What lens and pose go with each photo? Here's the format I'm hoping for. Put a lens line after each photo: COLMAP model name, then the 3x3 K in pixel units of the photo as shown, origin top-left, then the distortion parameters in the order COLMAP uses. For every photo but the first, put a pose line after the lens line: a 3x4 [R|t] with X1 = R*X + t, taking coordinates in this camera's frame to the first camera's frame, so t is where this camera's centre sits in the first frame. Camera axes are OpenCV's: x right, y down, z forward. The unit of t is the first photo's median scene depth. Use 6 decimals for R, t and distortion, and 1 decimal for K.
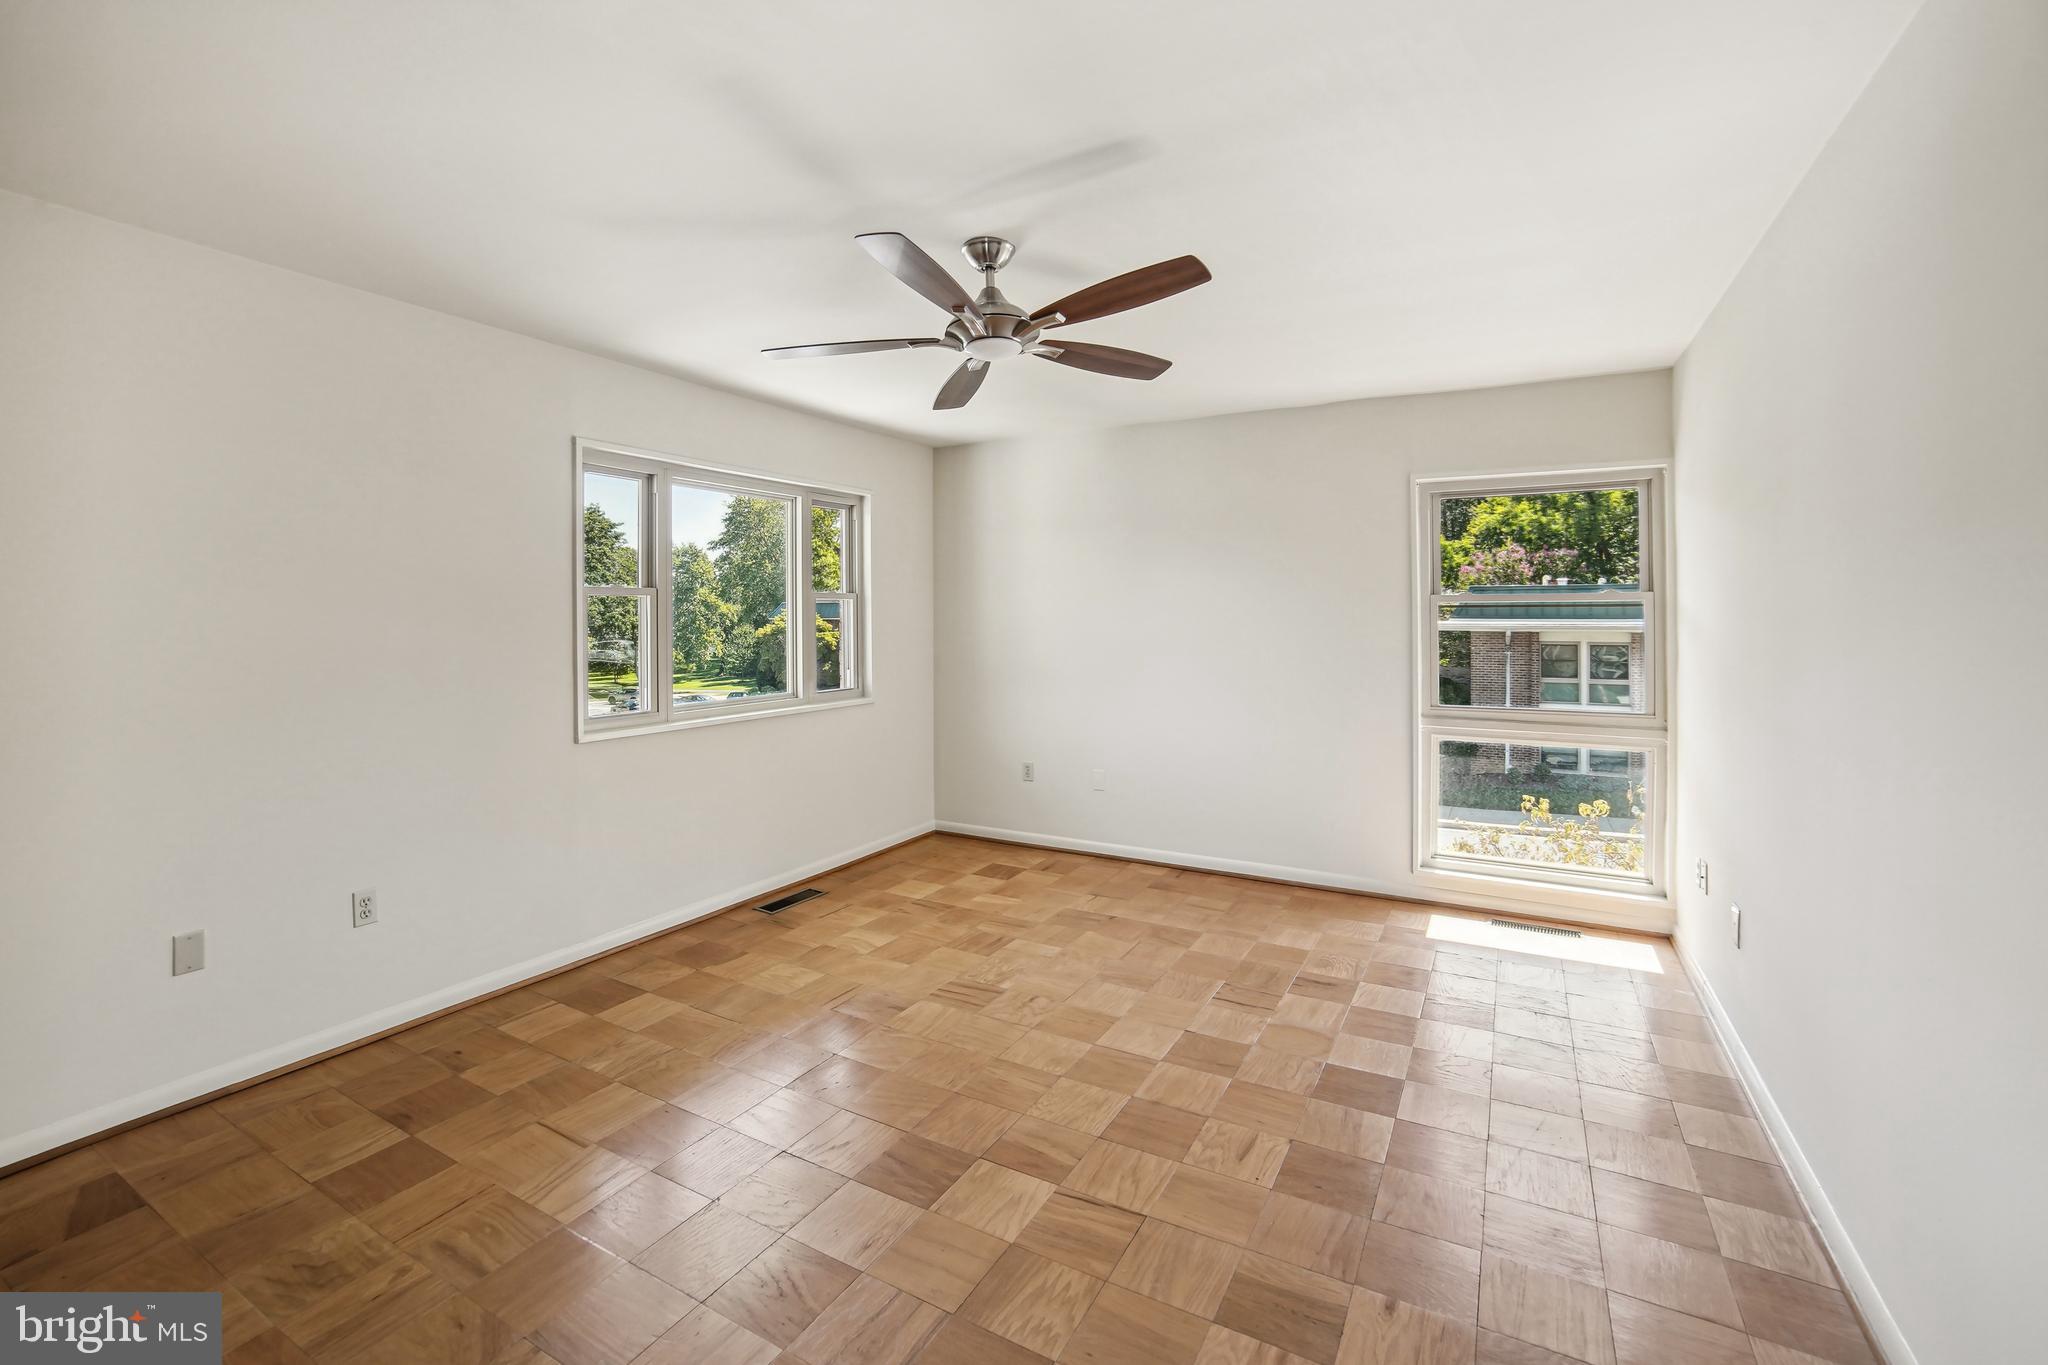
lens RADIAL K [[866.1, 0, 1025.2], [0, 866.1, 647.0], [0, 0, 1]] dist [-0.043758, 0.013898]
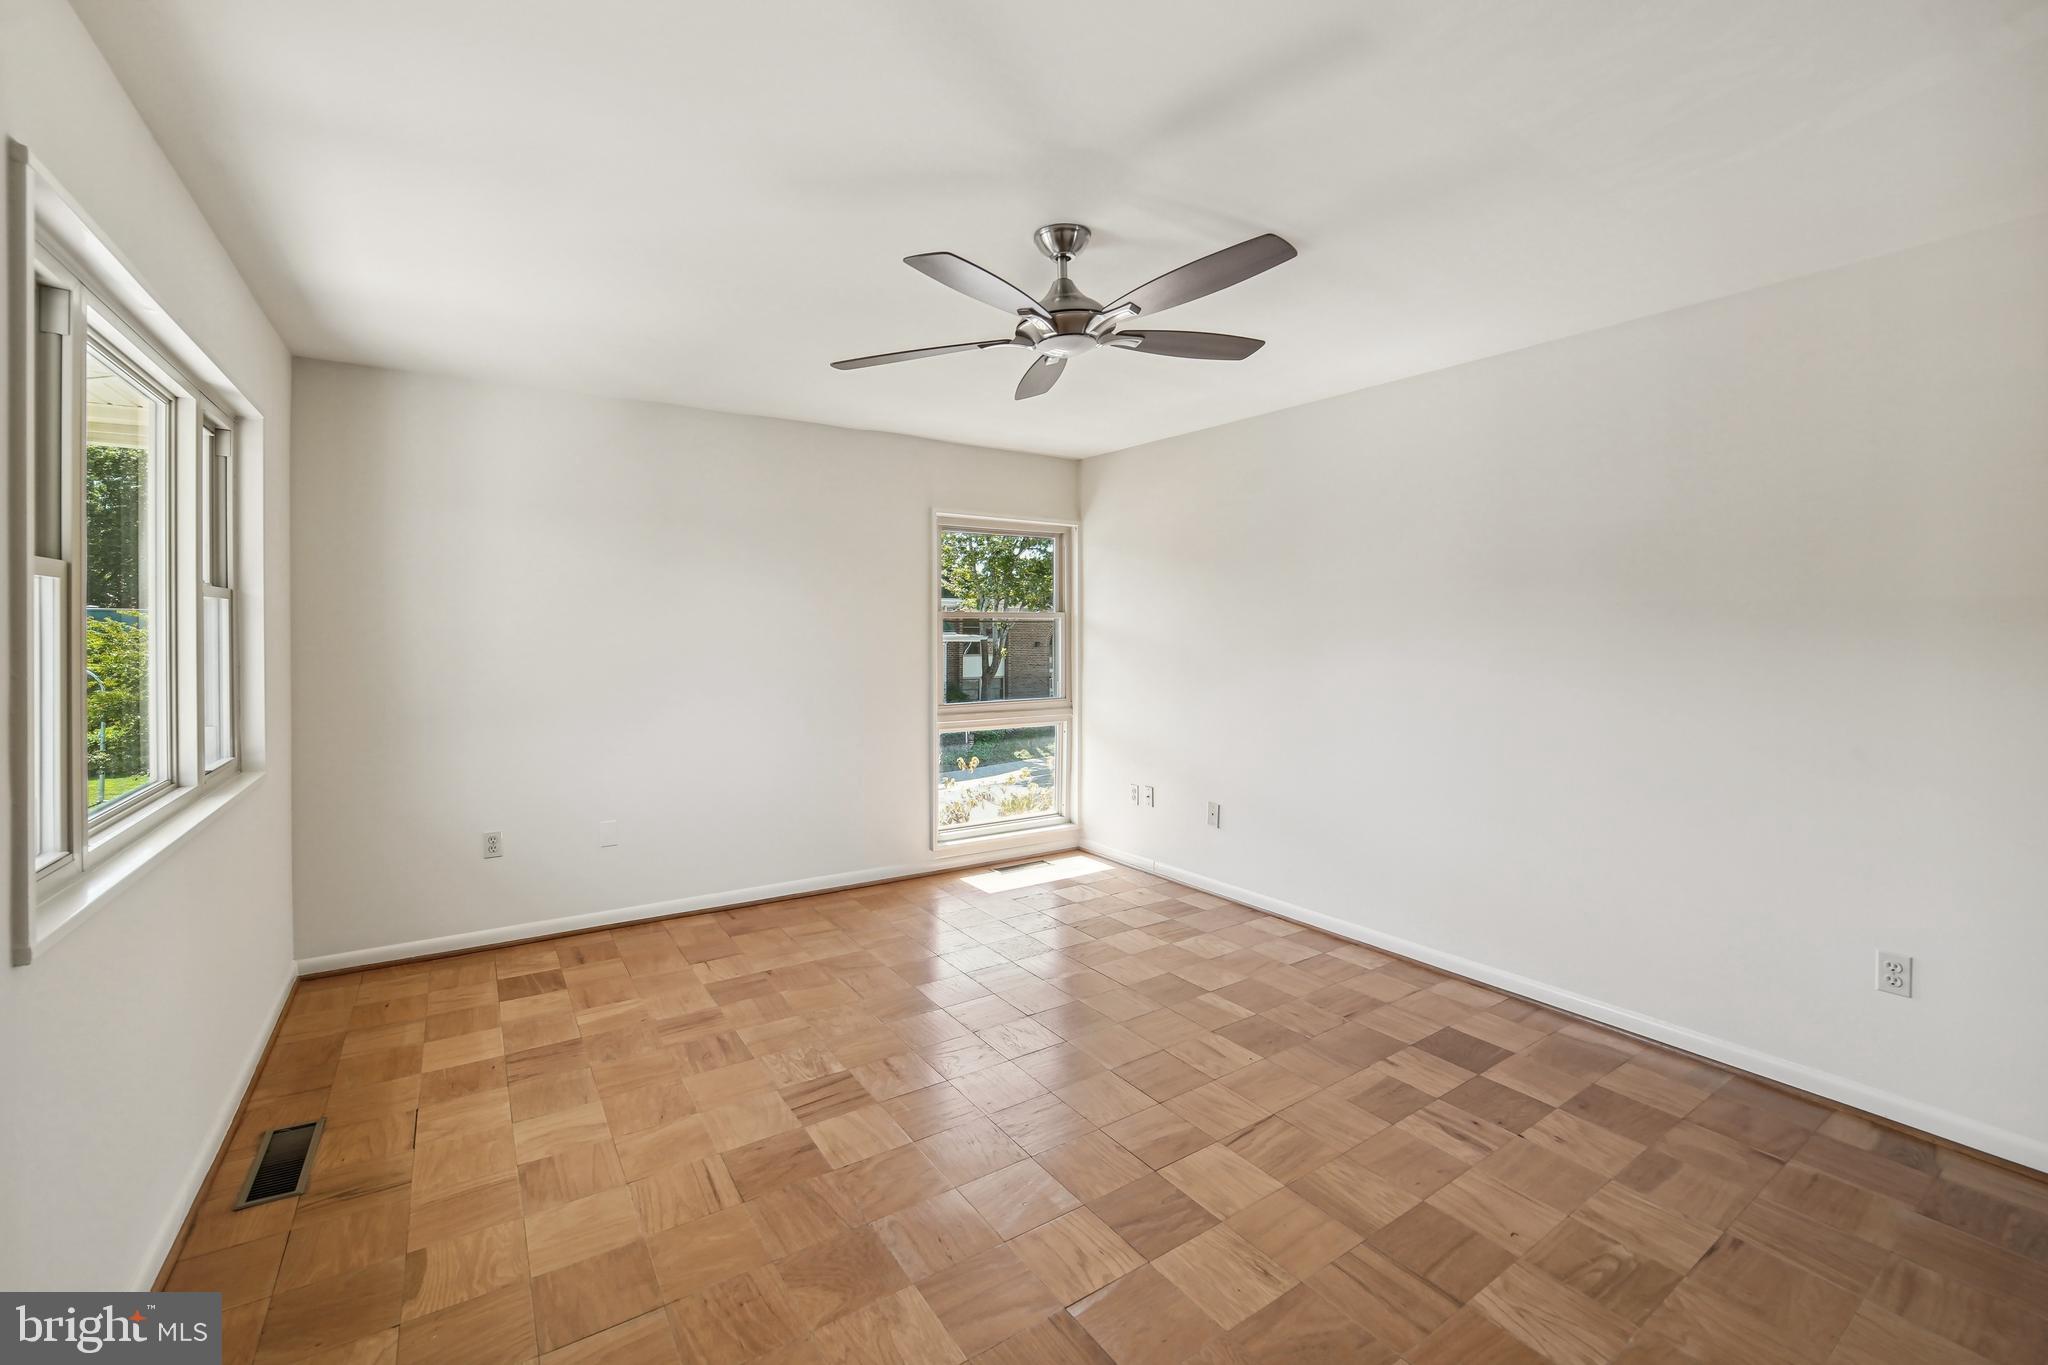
lens RADIAL K [[848.3, 0, 1031.7], [0, 848.3, 663.1], [0, 0, 1]] dist [-0.040236, 0.014725]
pose [[0.457335, -0.032909, 0.888686, -0.557149], [0.030719, 0.999303, 0.021197, -0.011320], [-0.888764, 0.017606, 0.458027, 0.385826]]
